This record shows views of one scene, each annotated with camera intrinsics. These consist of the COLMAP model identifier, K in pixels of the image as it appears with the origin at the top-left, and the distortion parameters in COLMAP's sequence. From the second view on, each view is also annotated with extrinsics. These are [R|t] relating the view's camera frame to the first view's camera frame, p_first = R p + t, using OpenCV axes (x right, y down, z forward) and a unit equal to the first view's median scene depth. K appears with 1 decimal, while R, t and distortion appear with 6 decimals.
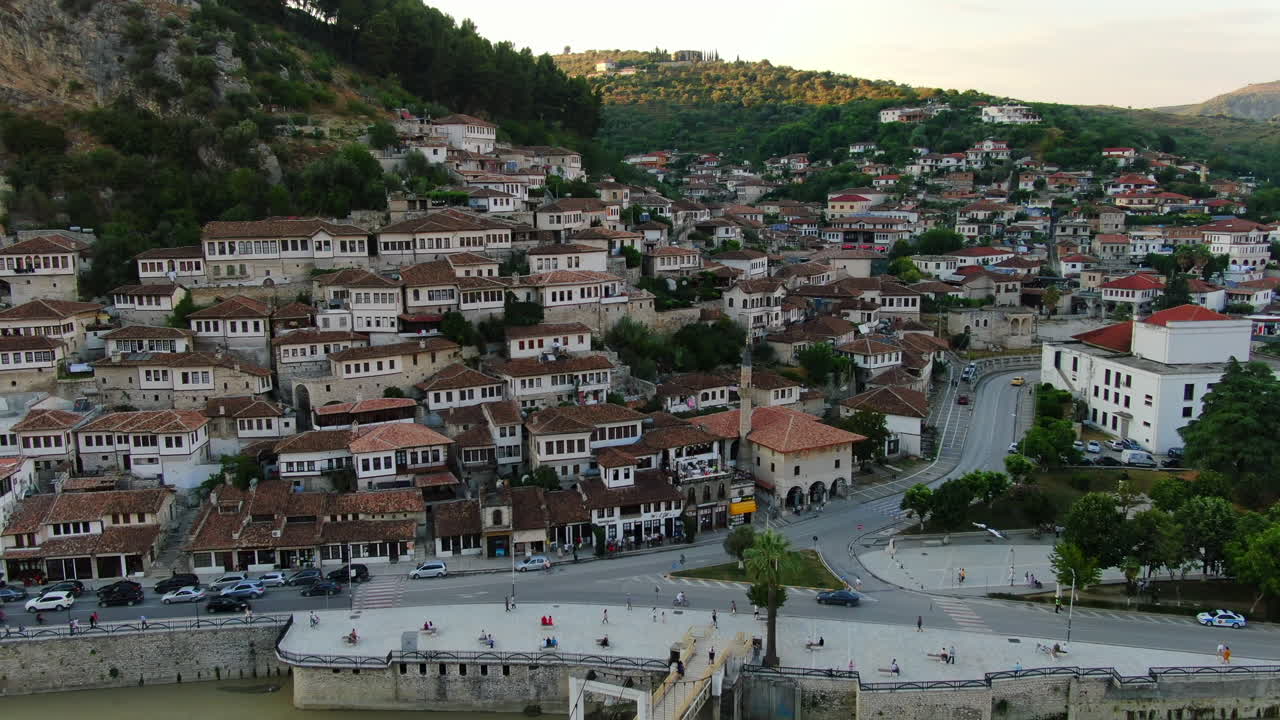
lens RADIAL K [[1034.0, 0, 642.5], [0, 1034.0, 354.2], [0, 0, 1]] dist [-0.009603, 0.003237]
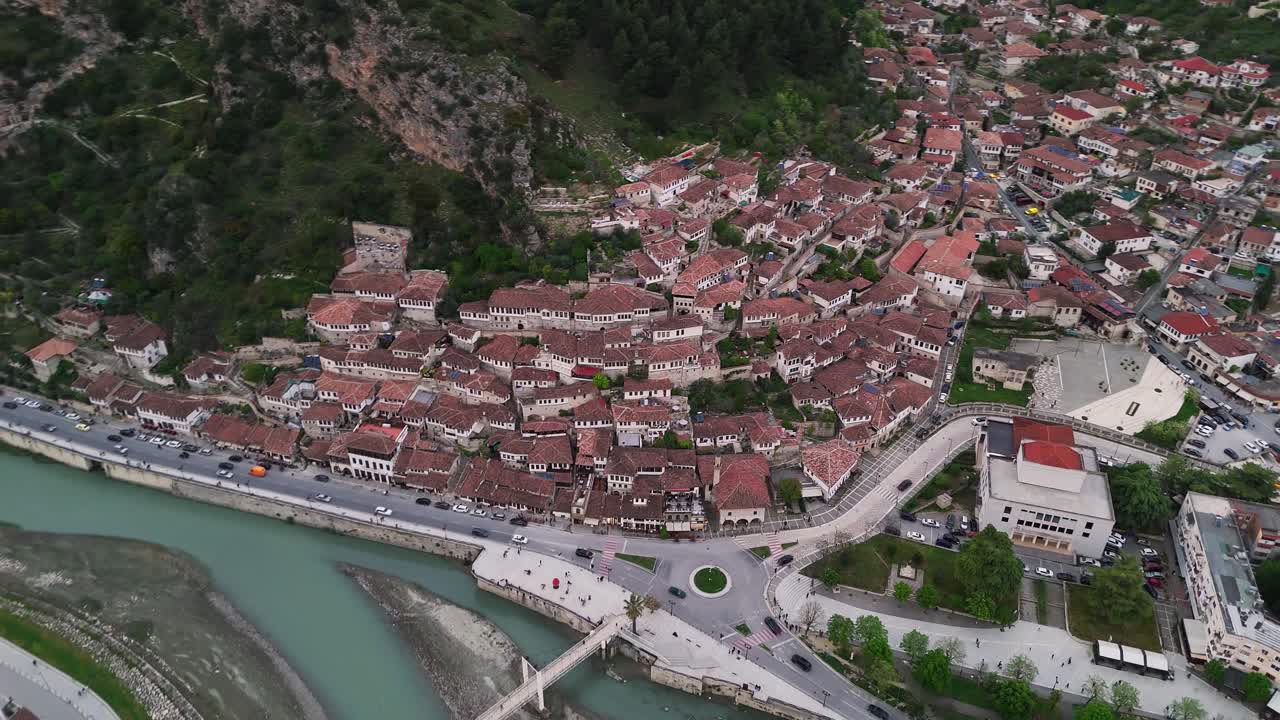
lens RADIAL K [[933.7, 0, 646.9], [0, 933.7, 364.4], [0, 0, 1]] dist [0.063052, -0.035801]
pose [[0.912748, 0.245407, -0.326599, 0.469650], [-0.084076, 0.895191, 0.437680, -0.832409], [0.399778, -0.372032, 0.837717, -0.425737]]
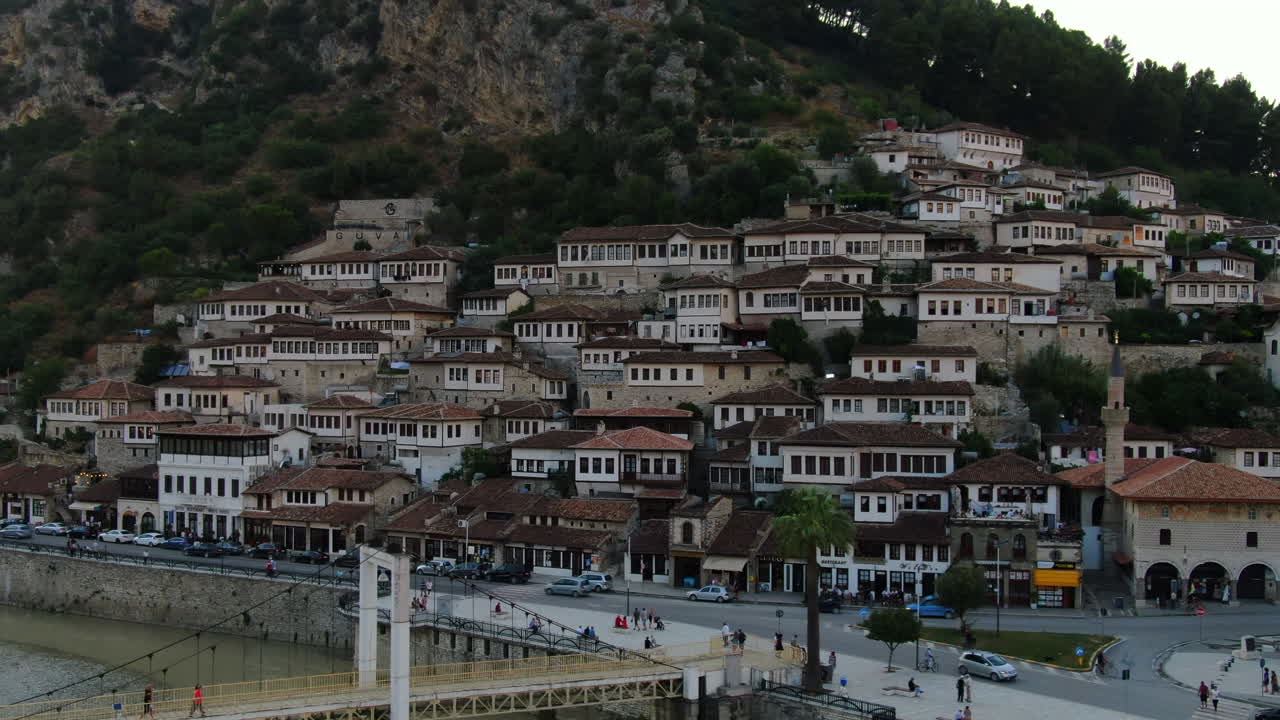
lens RADIAL K [[1423.8, 0, 636.2], [0, 1423.8, 369.0], [0, 0, 1]] dist [0.015881, 0.000000]
pose [[0.792455, 0.014939, -0.609747, 0.377068], [-0.112217, 0.986205, -0.121681, 0.137729], [0.599518, 0.164850, 0.783200, 0.108606]]
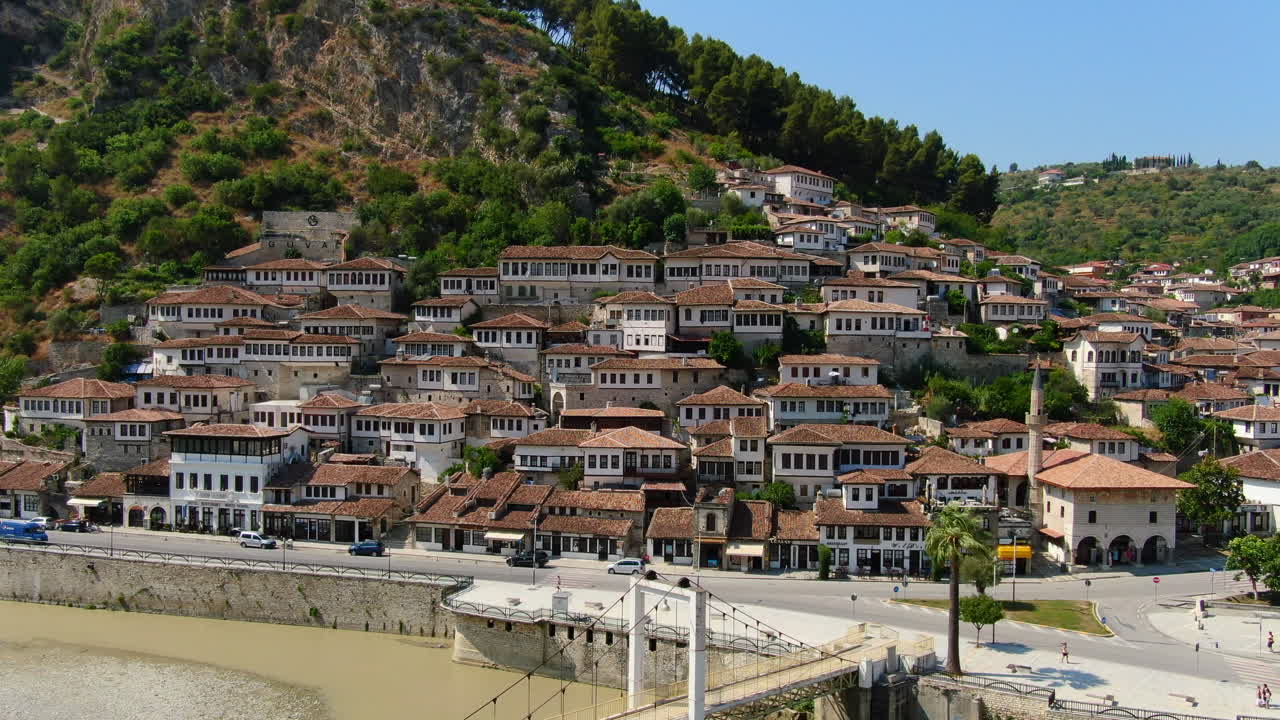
lens RADIAL K [[1145.4, 0, 637.4], [0, 1145.4, 359.0], [0, 0, 1]] dist [-0.016997, 0.043361]
pose [[0.918378, 0.028290, -0.394691, 0.154545], [-0.084319, 0.988524, -0.125343, 0.119295], [0.386615, 0.148392, 0.910224, 0.033609]]
